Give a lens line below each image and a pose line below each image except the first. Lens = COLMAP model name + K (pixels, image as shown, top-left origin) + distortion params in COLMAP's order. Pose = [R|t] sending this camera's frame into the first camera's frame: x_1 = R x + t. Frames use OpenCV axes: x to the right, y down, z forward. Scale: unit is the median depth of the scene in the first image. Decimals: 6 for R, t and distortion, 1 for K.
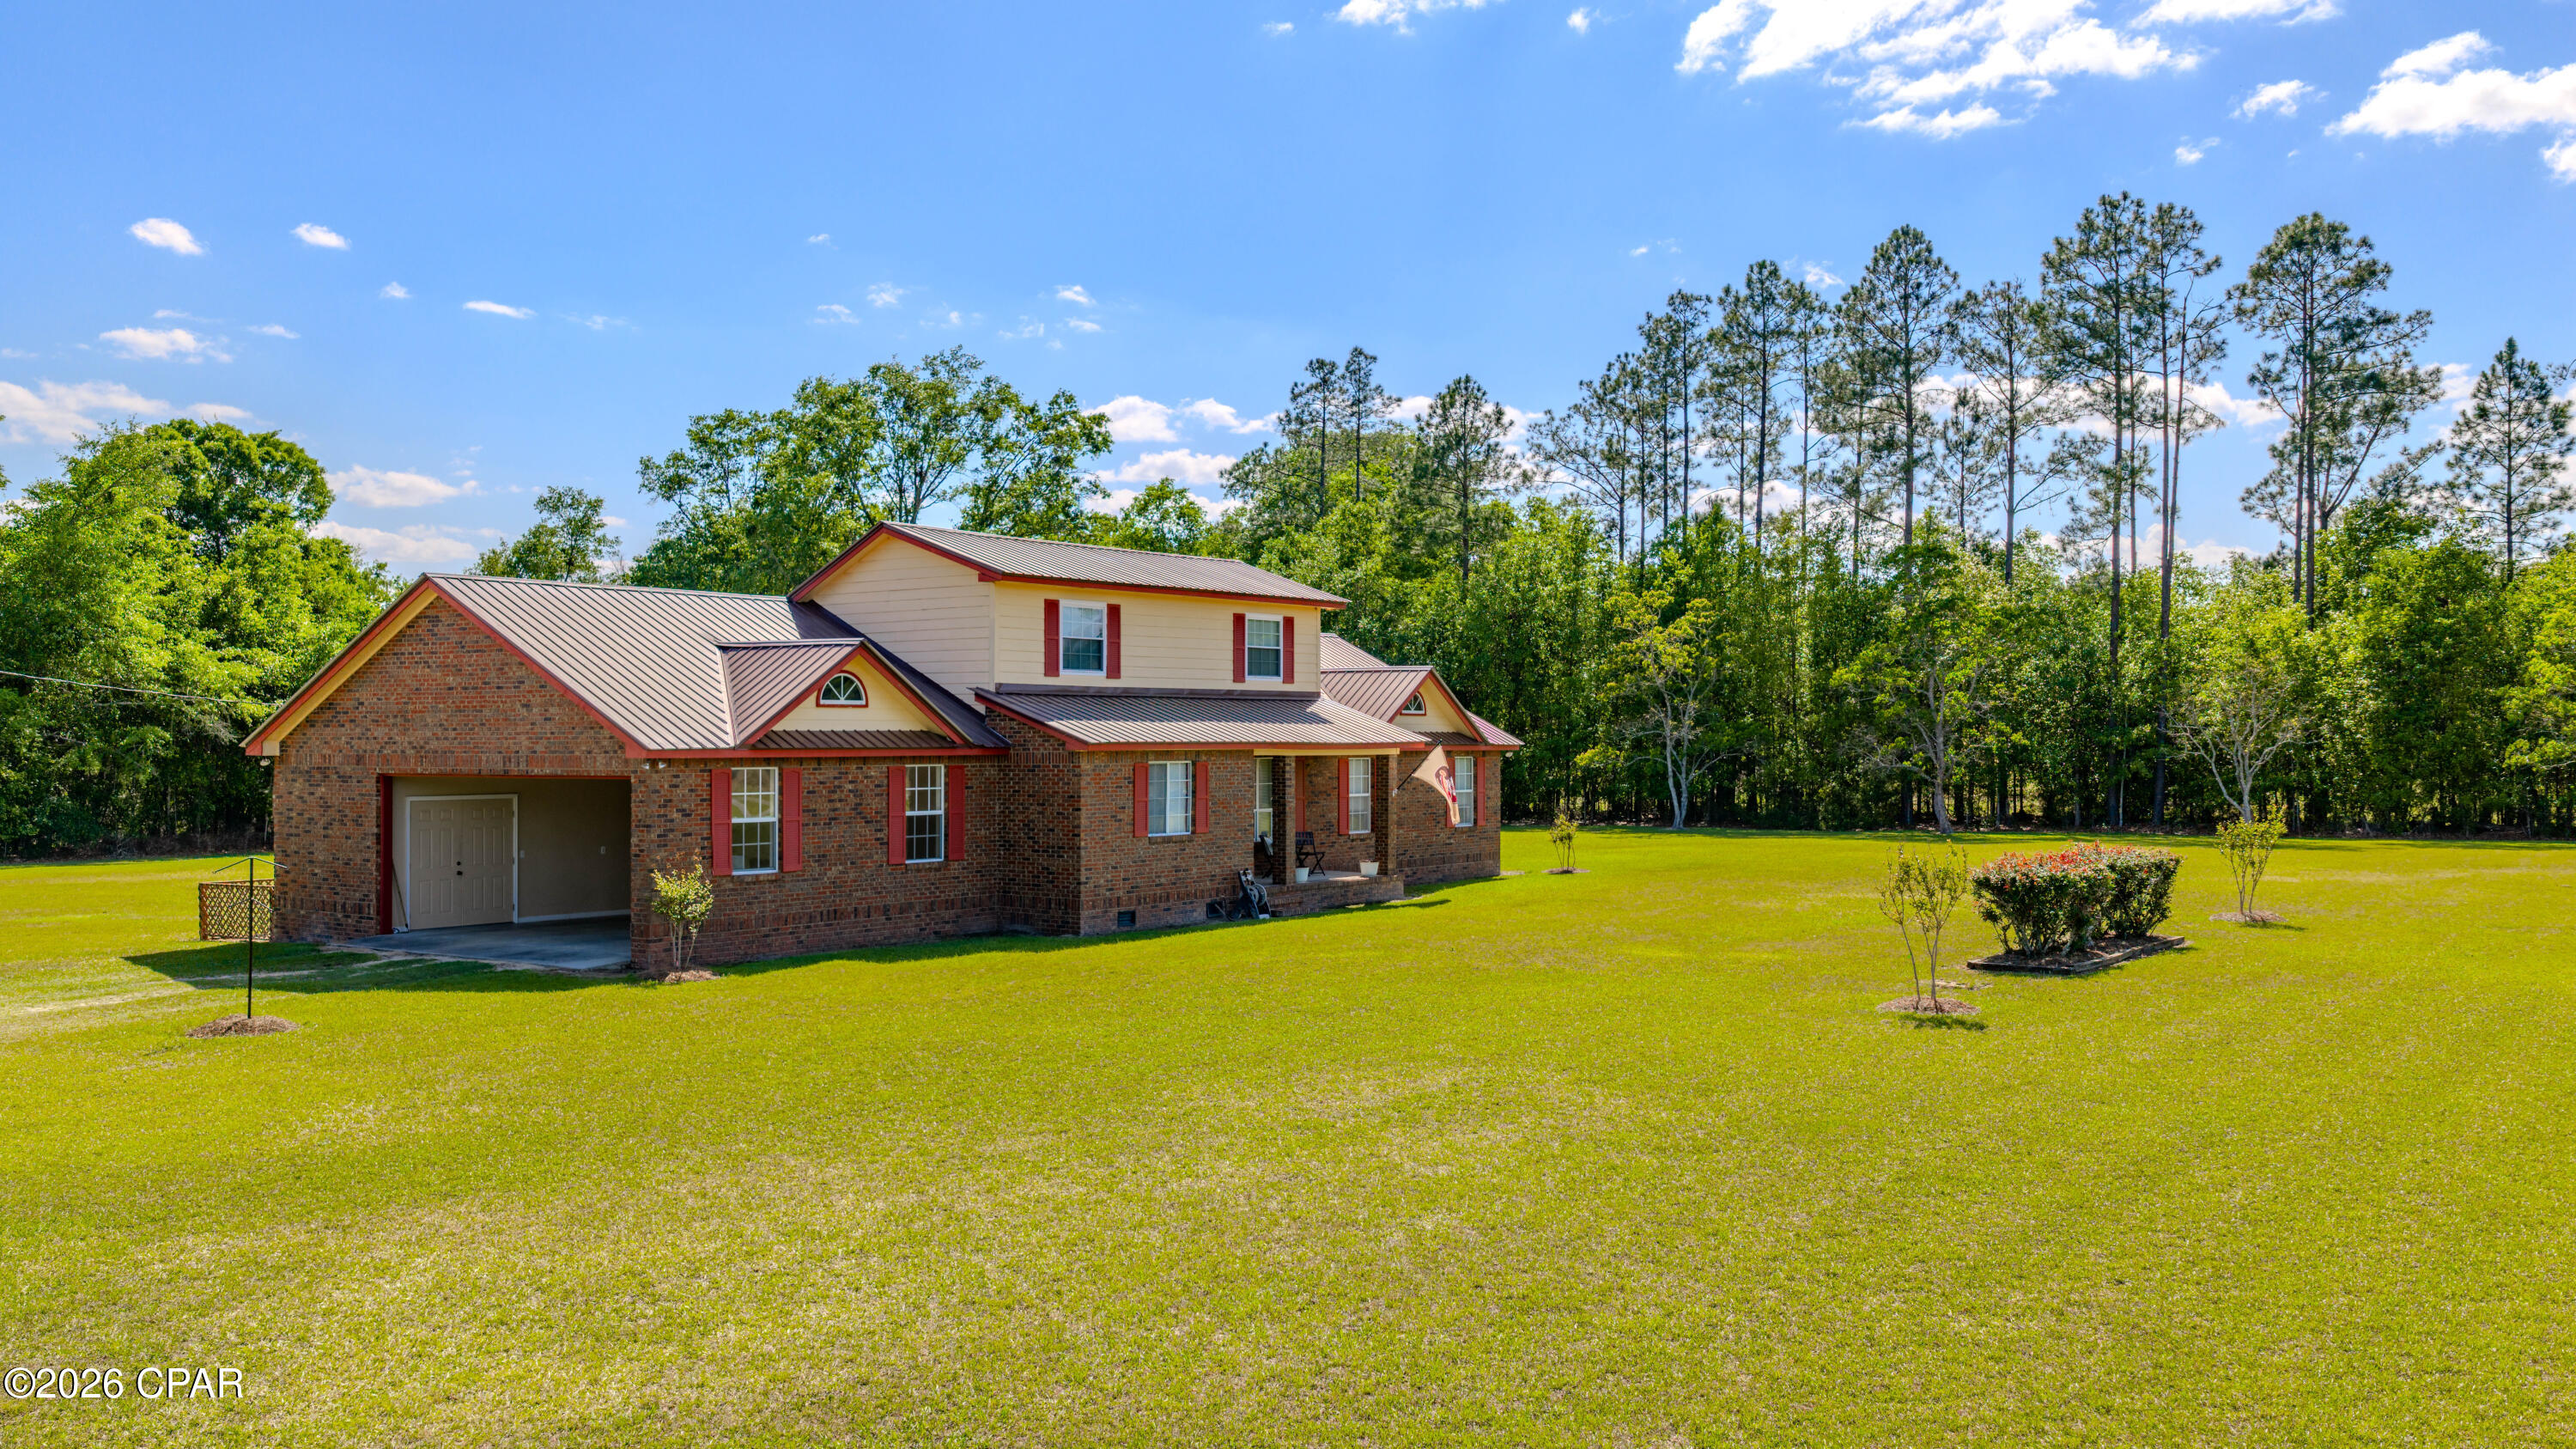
lens RADIAL K [[2183.0, 0, 1288.0], [0, 2183.0, 724.5], [0, 0, 1]] dist [-0.005871, -0.002771]
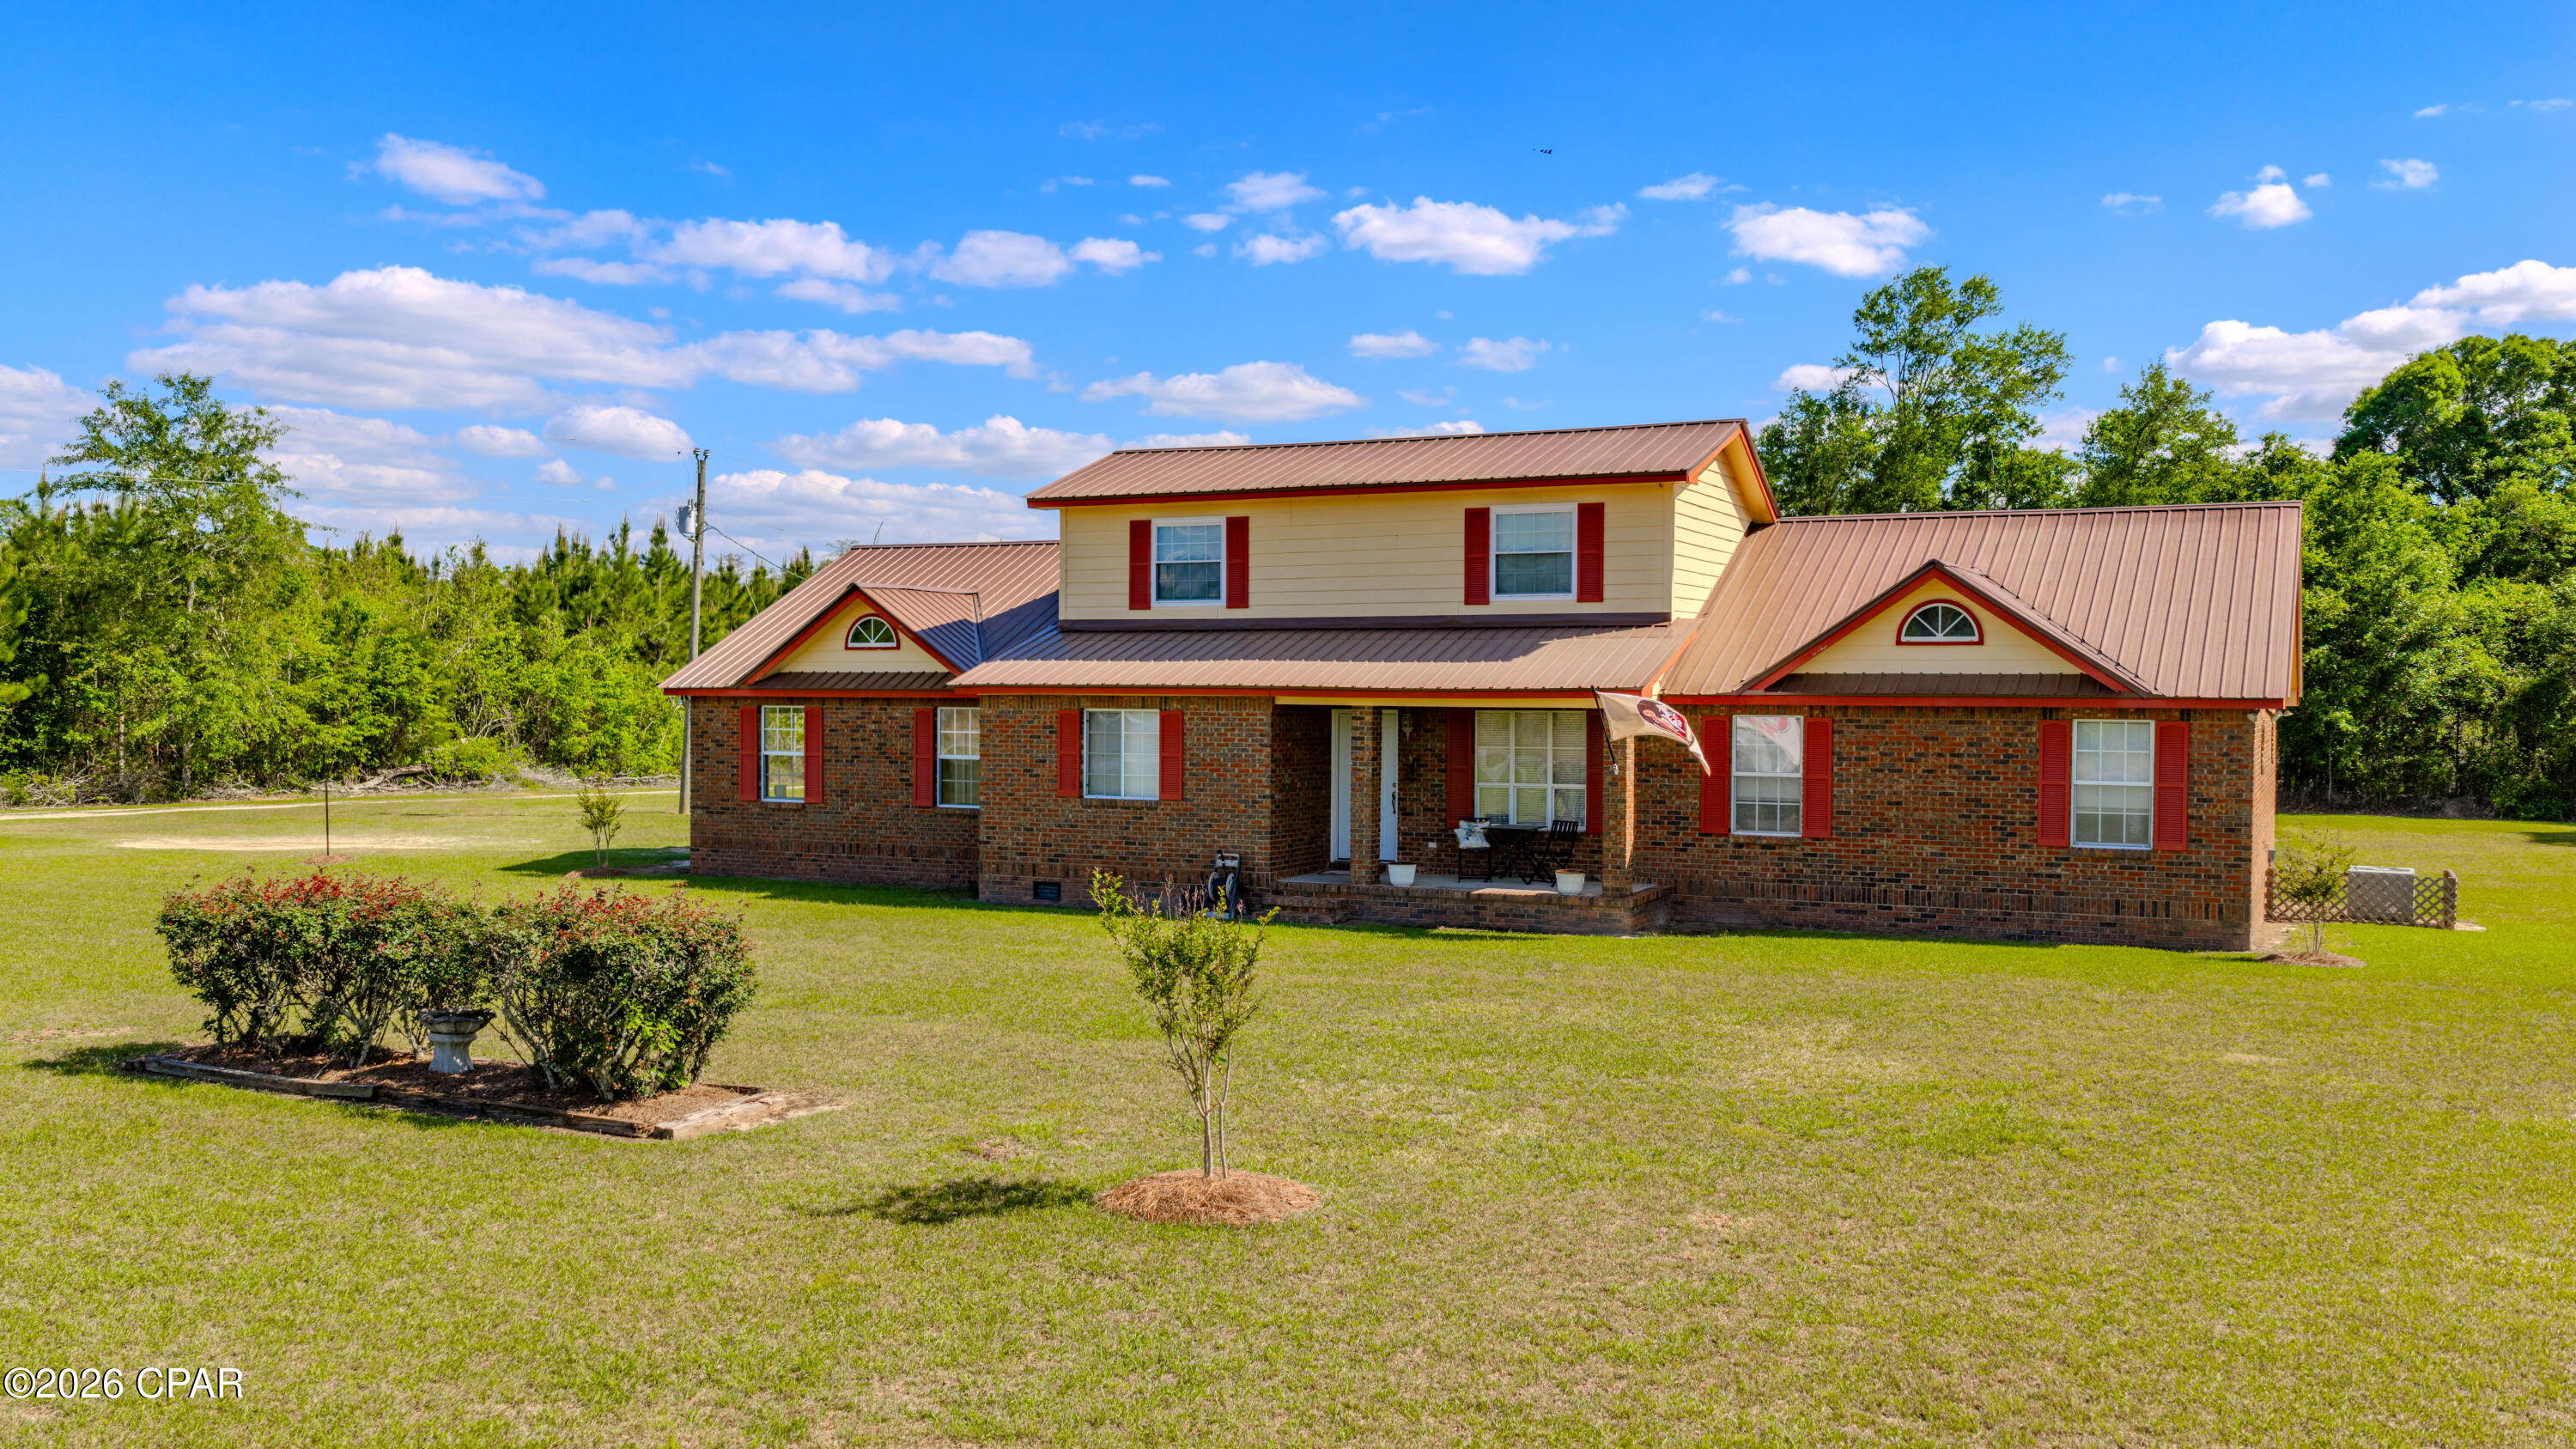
lens RADIAL K [[2130.4, 0, 1288.0], [0, 2130.4, 724.5], [0, 0, 1]] dist [0.002803, -0.002077]
pose [[0.172380, 0.020682, -0.984813, 0.738952], [0.001896, 0.999771, 0.021329, 0.005752], [0.985029, -0.005544, 0.172301, 0.916649]]
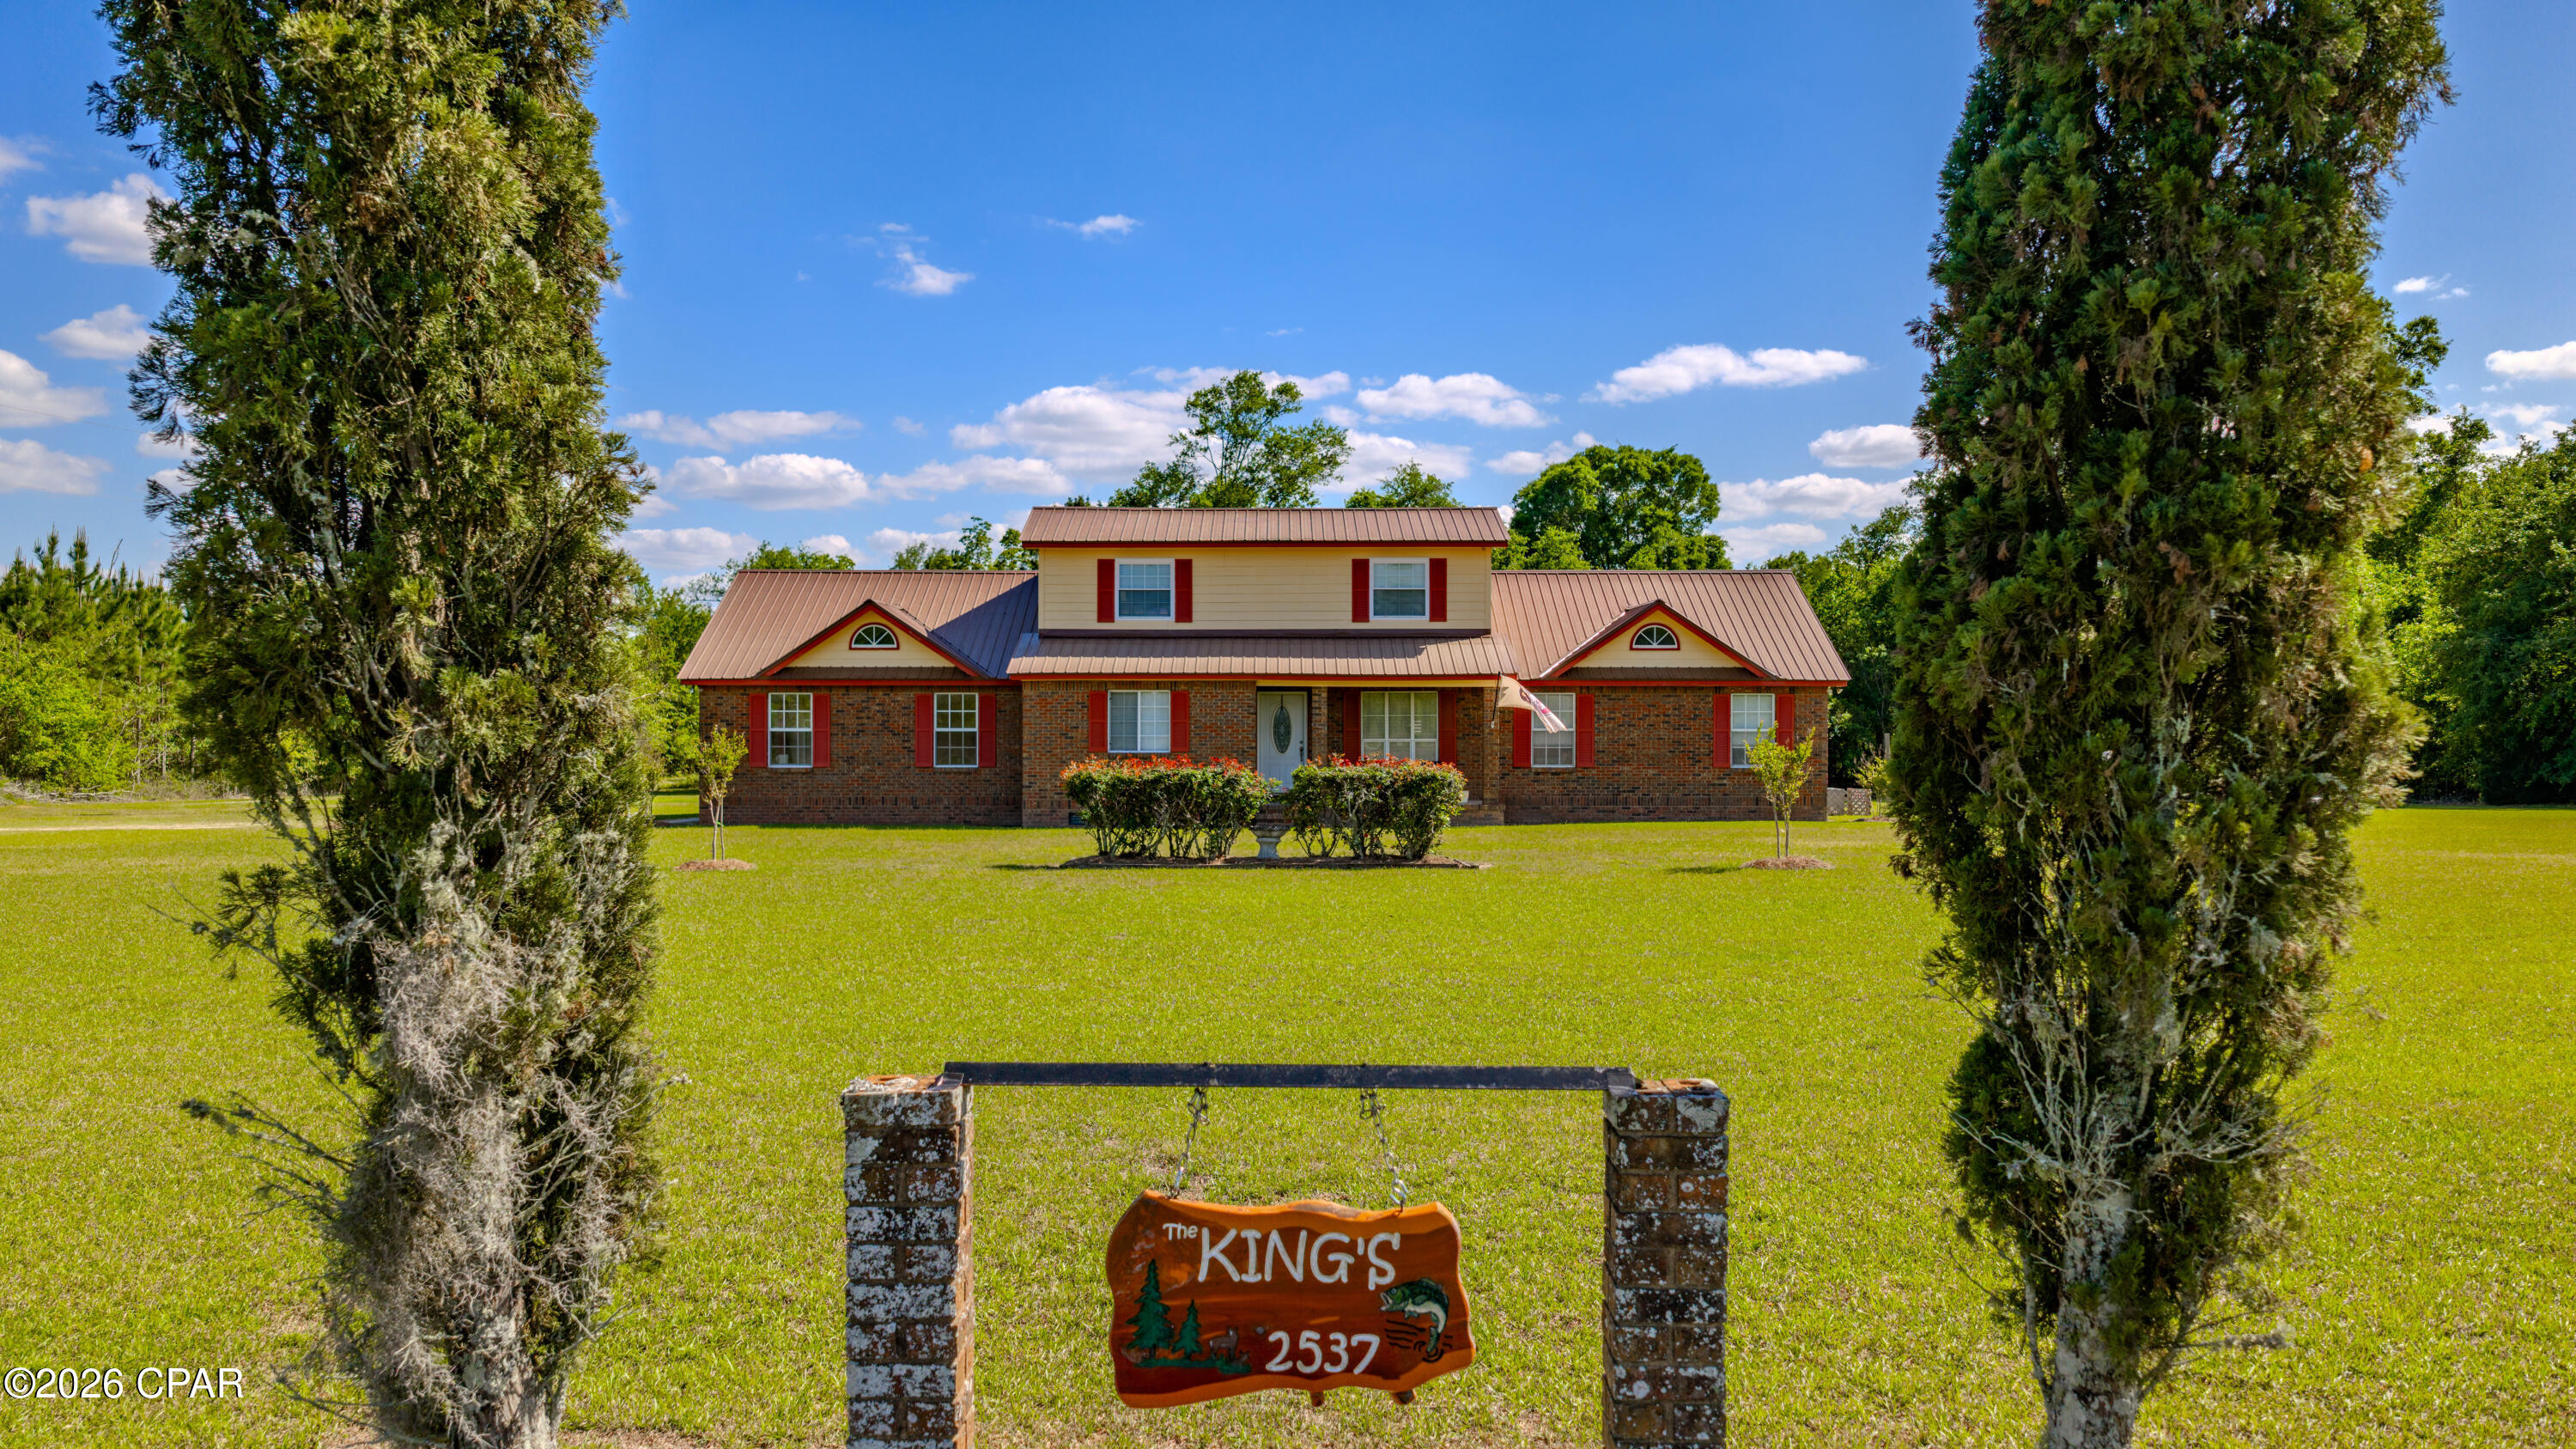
lens RADIAL K [[2130.4, 0, 1288.0], [0, 2130.4, 724.5], [0, 0, 1]] dist [0.002803, -0.002077]
pose [[0.594080, -0.000562, -0.804405, 0.915454], [0.003806, 0.999991, 0.002112, 0.033248], [0.804397, -0.004316, 0.594077, 0.375875]]
